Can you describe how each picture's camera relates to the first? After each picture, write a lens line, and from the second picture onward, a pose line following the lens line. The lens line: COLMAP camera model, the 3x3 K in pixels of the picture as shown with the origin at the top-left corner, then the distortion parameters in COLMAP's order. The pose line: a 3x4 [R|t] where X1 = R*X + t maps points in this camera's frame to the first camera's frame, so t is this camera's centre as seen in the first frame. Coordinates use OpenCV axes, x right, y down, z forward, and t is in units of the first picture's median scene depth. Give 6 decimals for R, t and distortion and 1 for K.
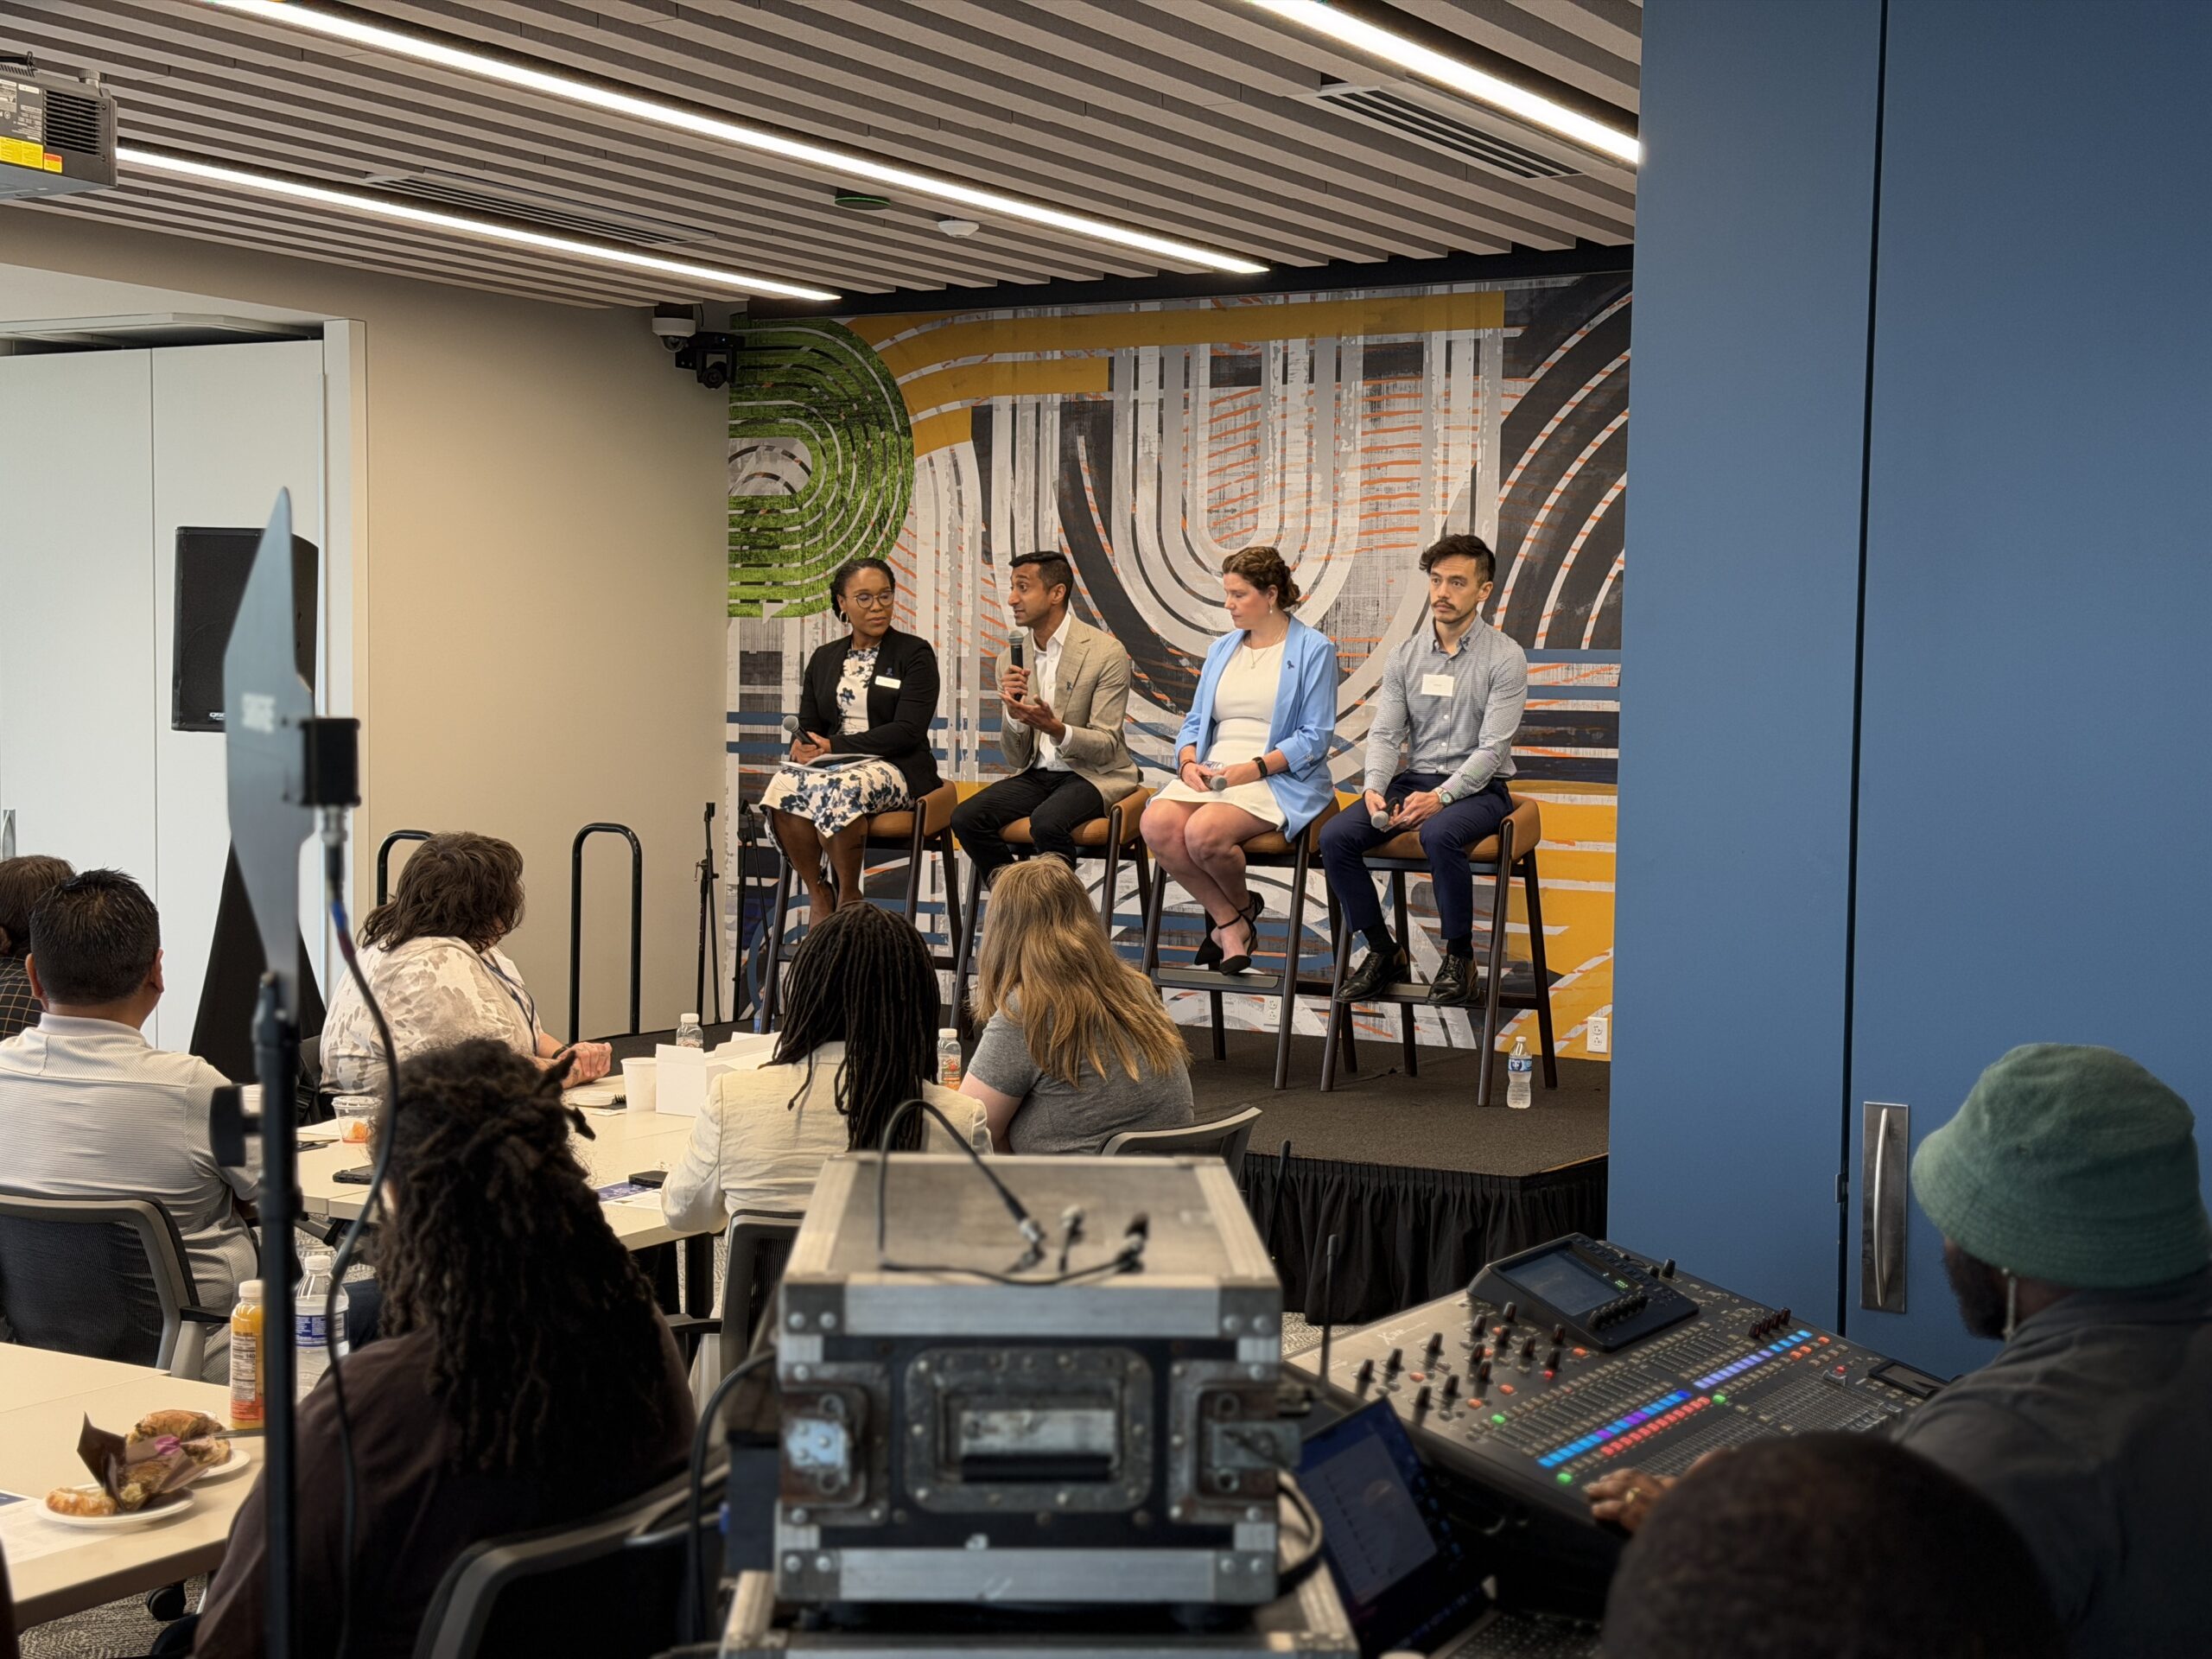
lens RADIAL K [[2902.4, 0, 1107.4], [0, 2902.4, 819.3], [0, 0, 1]] dist [0.116352, 0.000000]
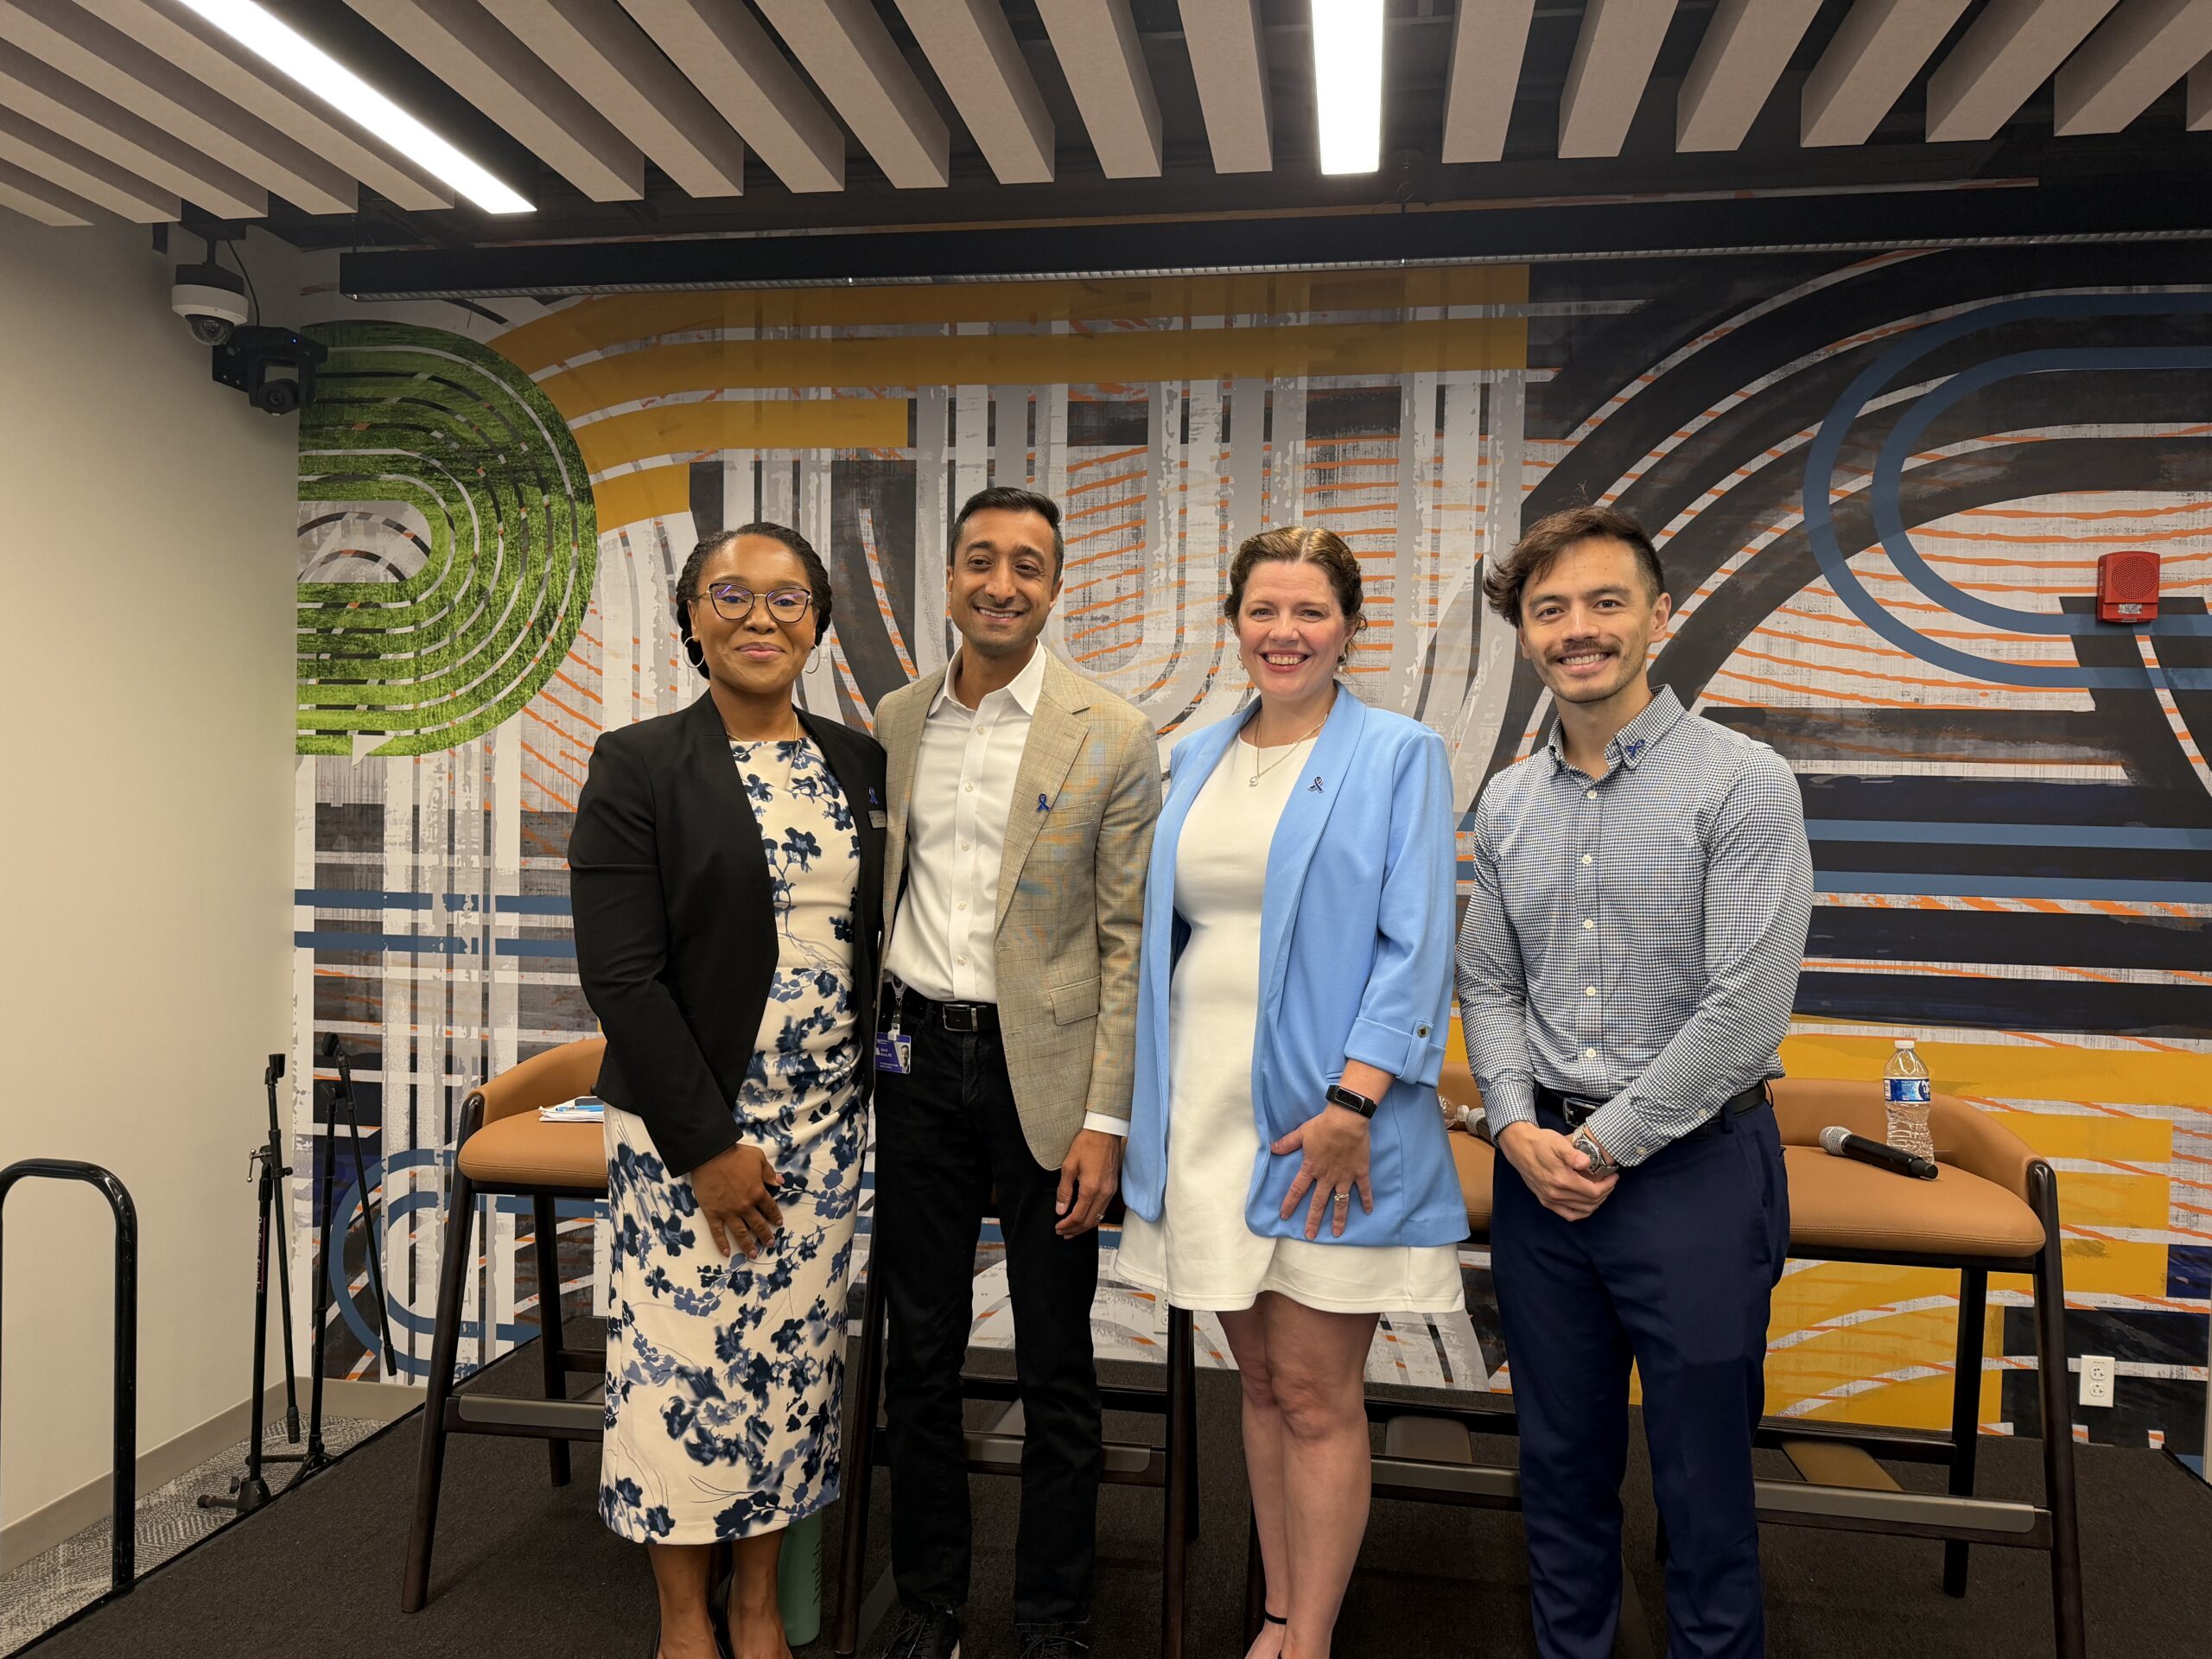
lens RADIAL K [[1525.2, 0, 1104.1], [0, 1525.2, 847.8], [0, 0, 1]] dist [0.041392, -0.055680]
pose [[0.929709, -0.005541, 0.368254, -0.094478], [0.012316, 0.999795, -0.016052, -0.042513], [-0.368089, 0.019459, 0.929587, 0.642626]]
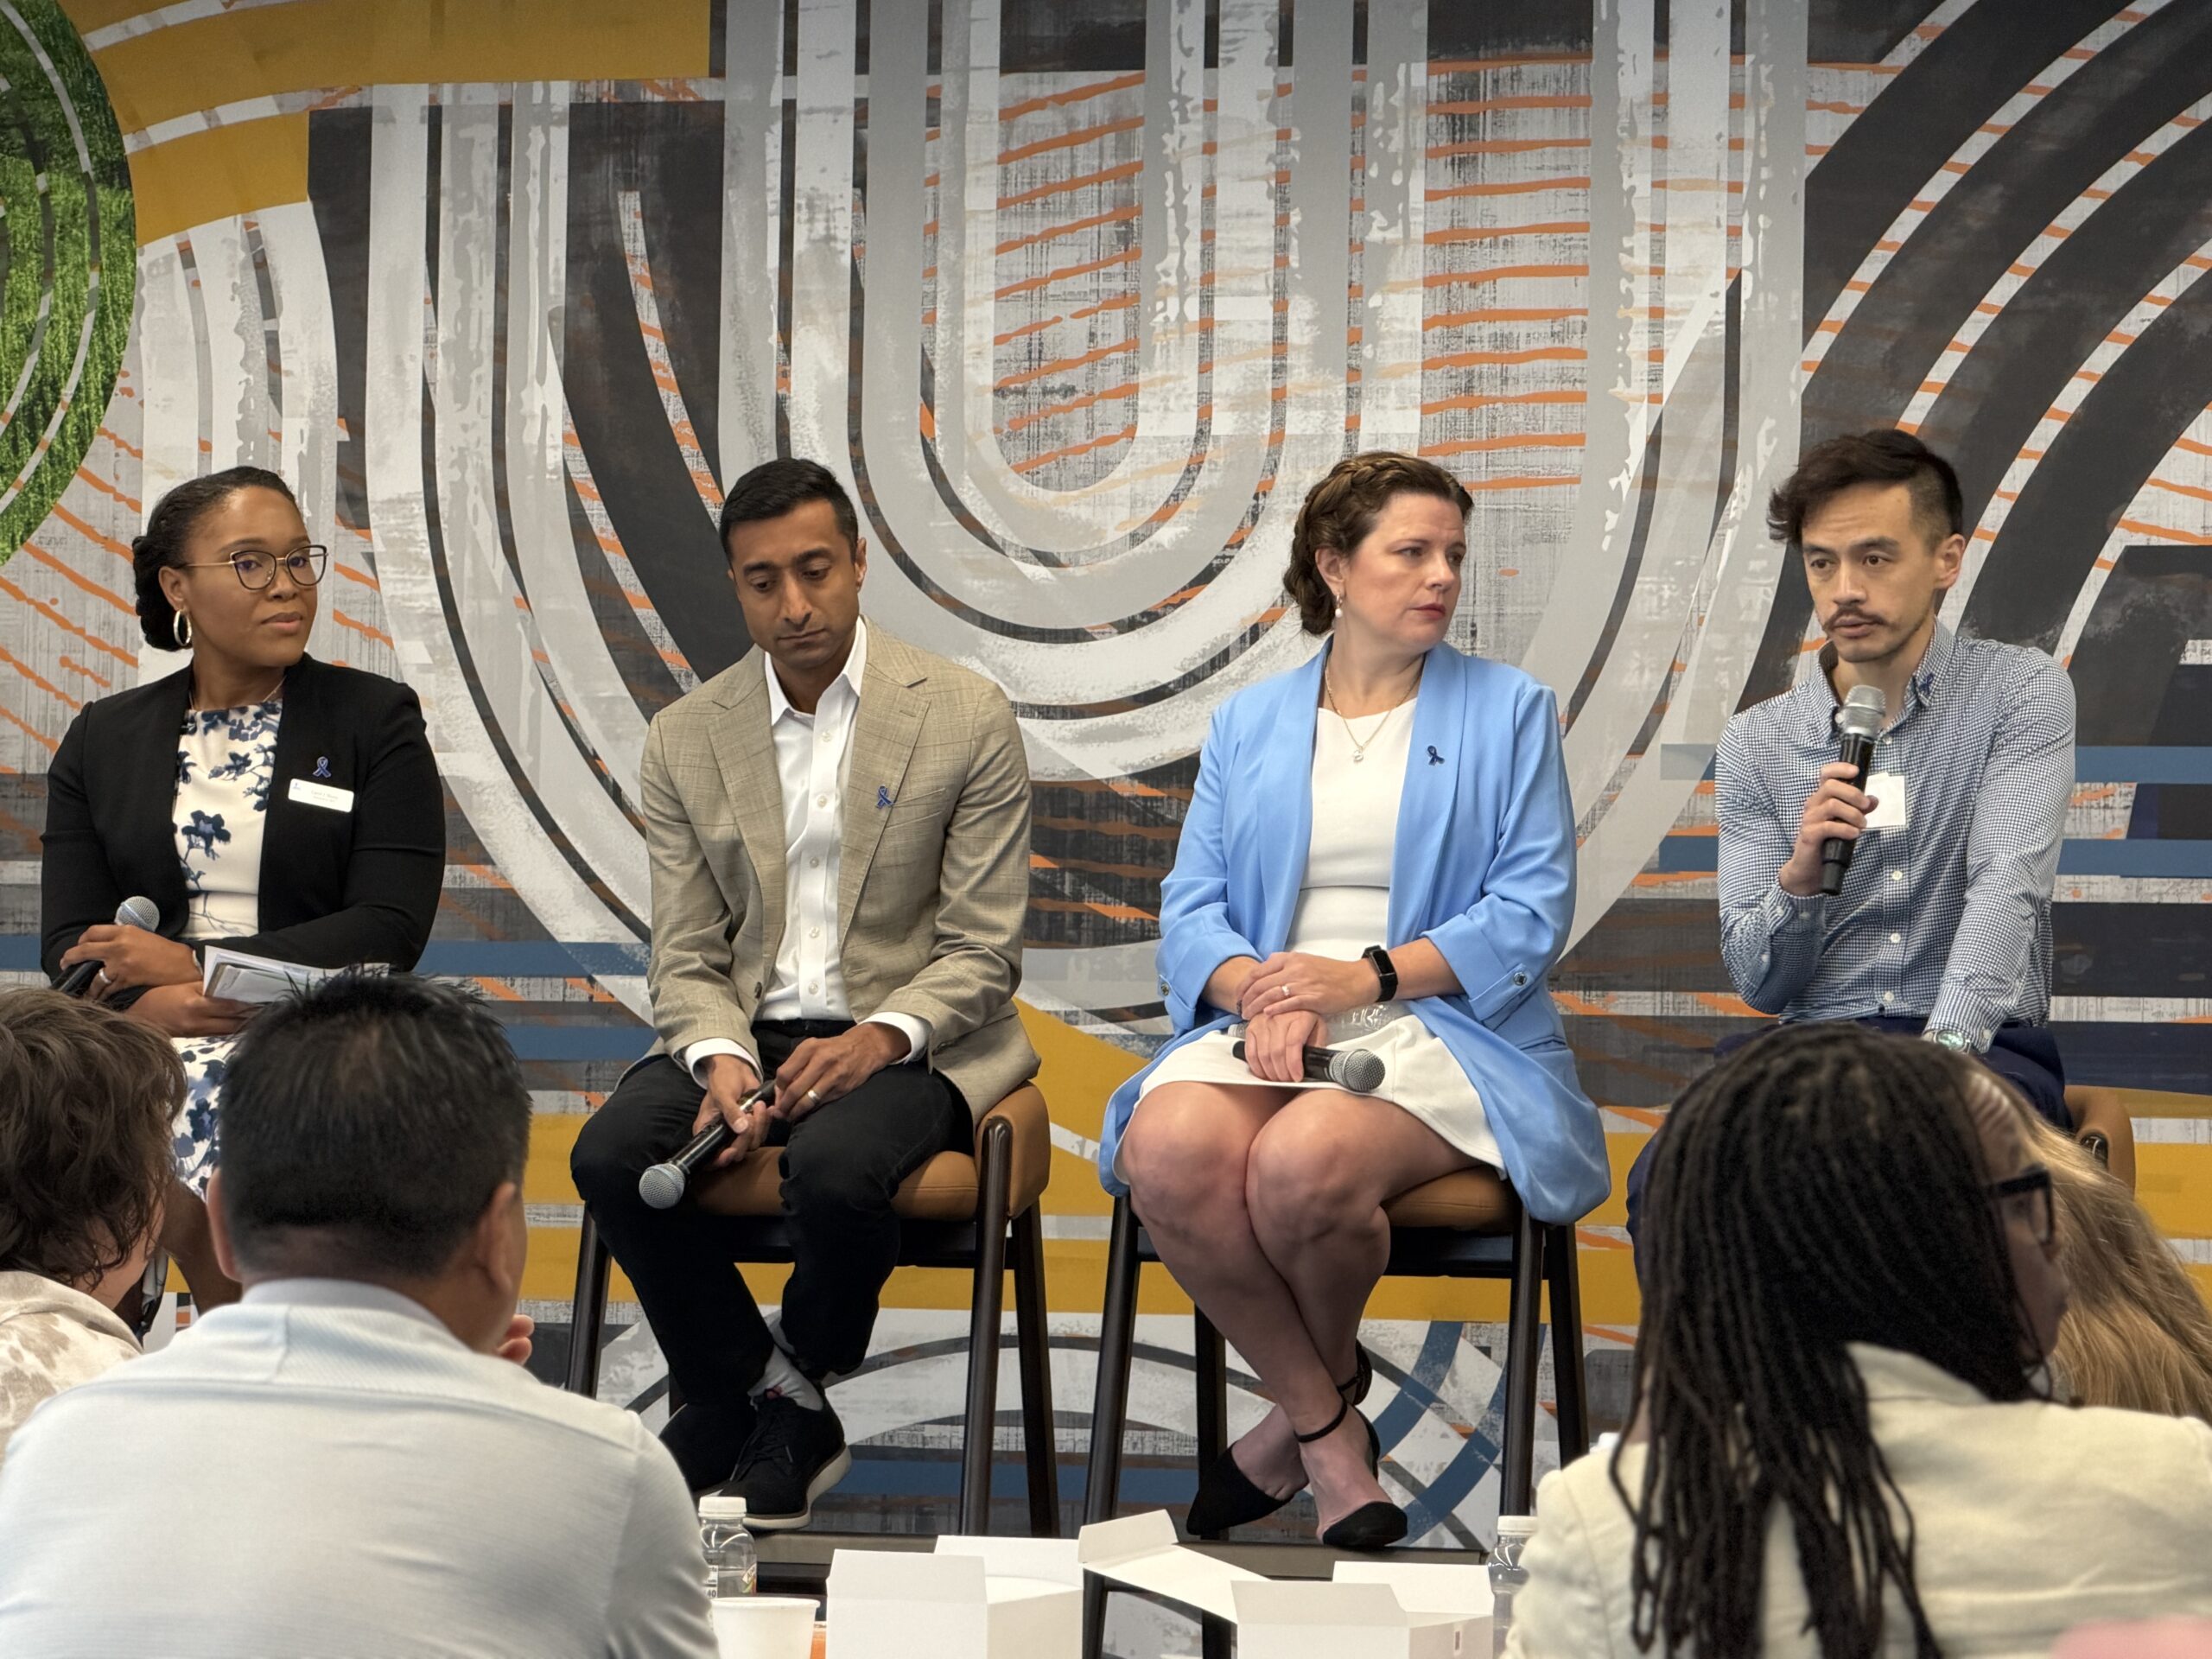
lens RADIAL K [[7739.8, 0, 1095.5], [0, 7739.8, 813.9], [0, 0, 1]] dist [0.109577, 0.000000]
pose [[0.971553, 0.013189, 0.236455, -0.190942], [0.007571, 0.996208, -0.086673, 0.037303], [-0.236701, 0.085997, 0.967769, 0.016664]]
